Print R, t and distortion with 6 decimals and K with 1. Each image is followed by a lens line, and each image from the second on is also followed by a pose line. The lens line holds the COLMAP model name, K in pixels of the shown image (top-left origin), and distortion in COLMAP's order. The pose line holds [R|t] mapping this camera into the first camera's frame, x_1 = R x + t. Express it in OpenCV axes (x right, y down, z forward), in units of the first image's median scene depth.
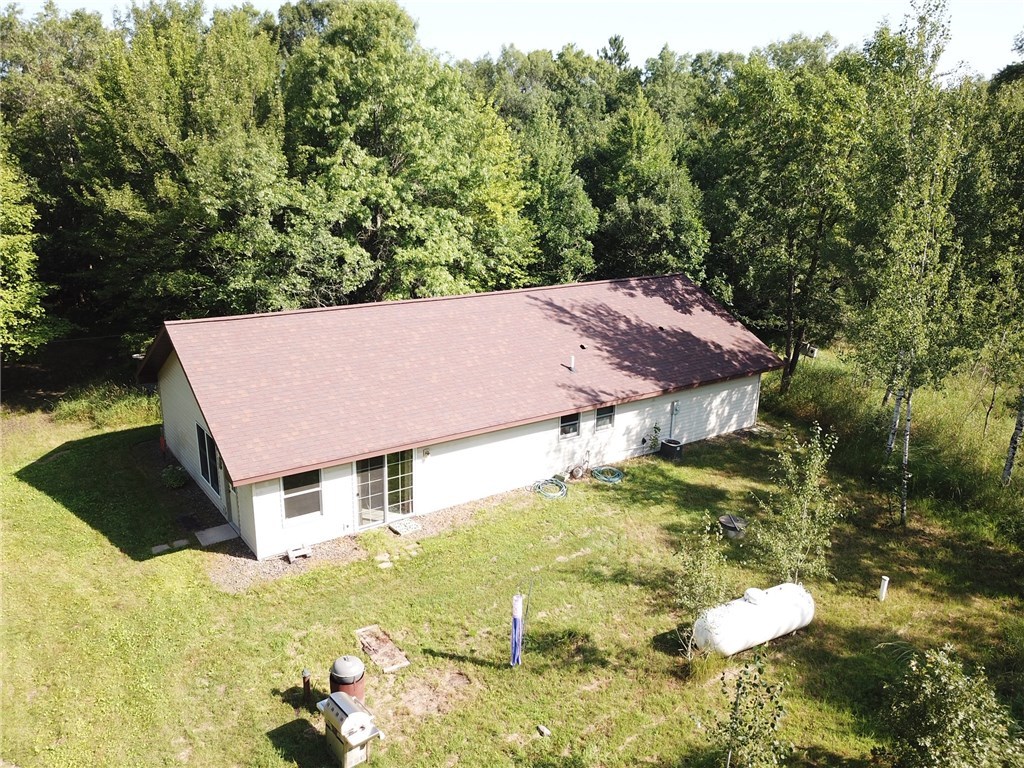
lens RADIAL K [[790.1, 0, 493.2], [0, 790.1, 385.1], [0, 0, 1]] dist [-0.001150, -0.003351]
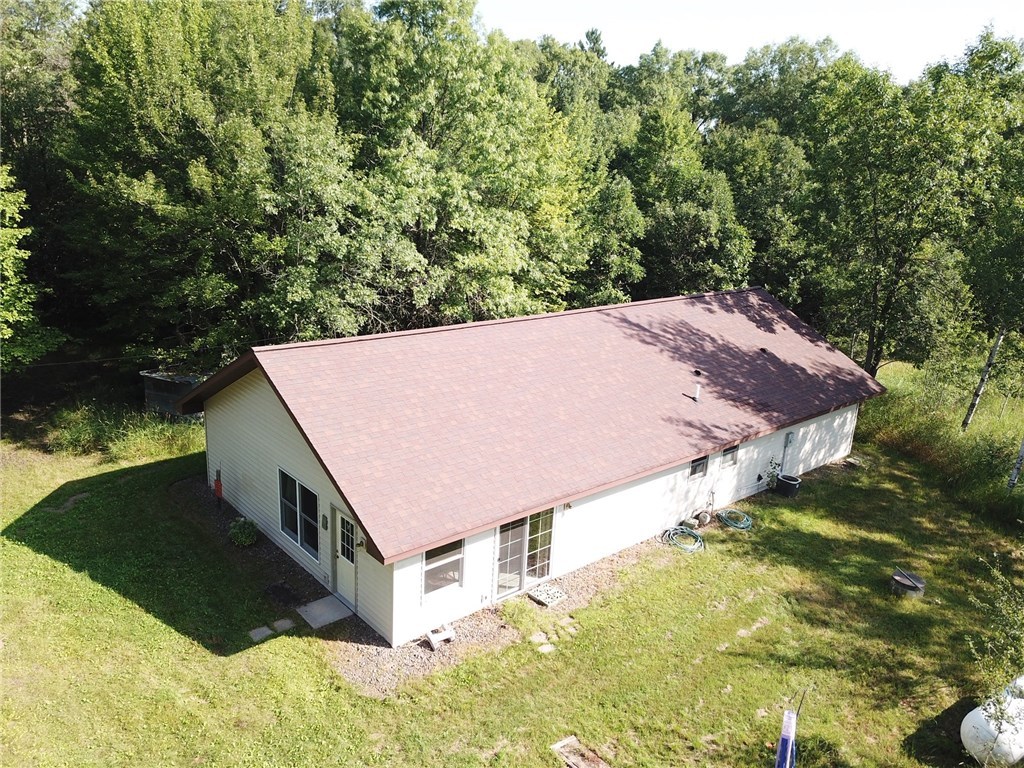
lens RADIAL K [[790.1, 0, 484.6], [0, 790.1, 383.3], [0, 0, 1]] dist [-0.001150, -0.003351]
pose [[0.994502, 0.005468, 0.104573, -0.201572], [-0.006212, 0.999958, 0.006789, -0.038493], [-0.104531, -0.007401, 0.994494, 0.130216]]
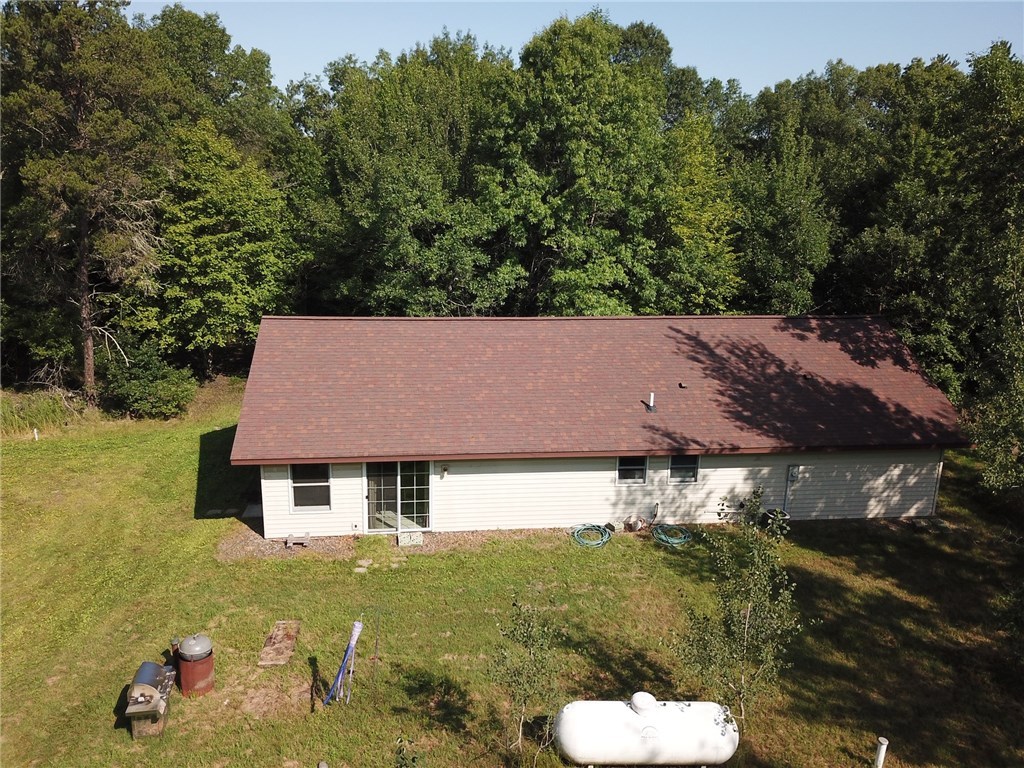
lens RADIAL K [[790.1, 0, 506.8], [0, 790.1, 385.5], [0, 0, 1]] dist [-0.001150, -0.003351]
pose [[0.880624, 0.116577, -0.459250, 0.321461], [-0.135144, 0.990797, -0.007635, -0.015066], [0.454134, 0.068789, 0.888274, 0.124066]]
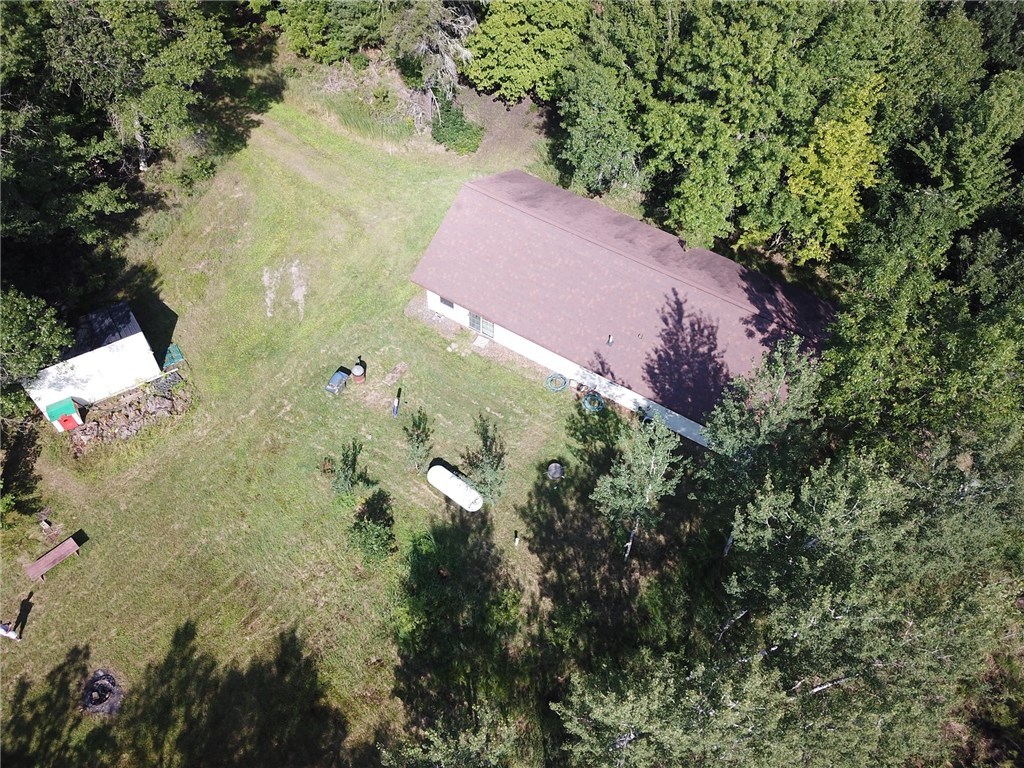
lens RADIAL K [[790.1, 0, 506.3], [0, 790.1, 391.2], [0, 0, 1]] dist [-0.001150, -0.003351]
pose [[0.390417, 0.746799, -0.538392, 0.854562], [-0.272302, 0.652309, 0.707351, -0.938512], [0.879446, -0.129556, 0.458027, 0.084793]]
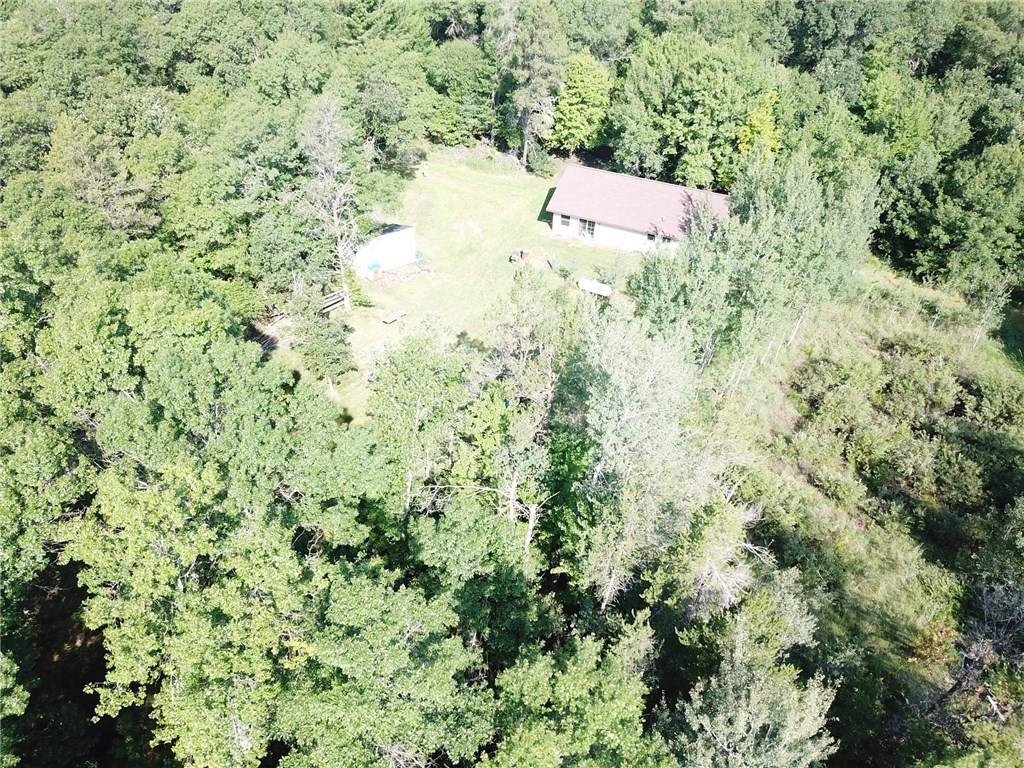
lens RADIAL K [[790.1, 0, 503.4], [0, 790.1, 385.9], [0, 0, 1]] dist [-0.001150, -0.003351]
pose [[0.487390, 0.529907, -0.694010, 2.025323], [-0.256365, 0.846616, 0.466389, -0.677031], [0.834703, -0.049394, 0.548481, -1.072355]]
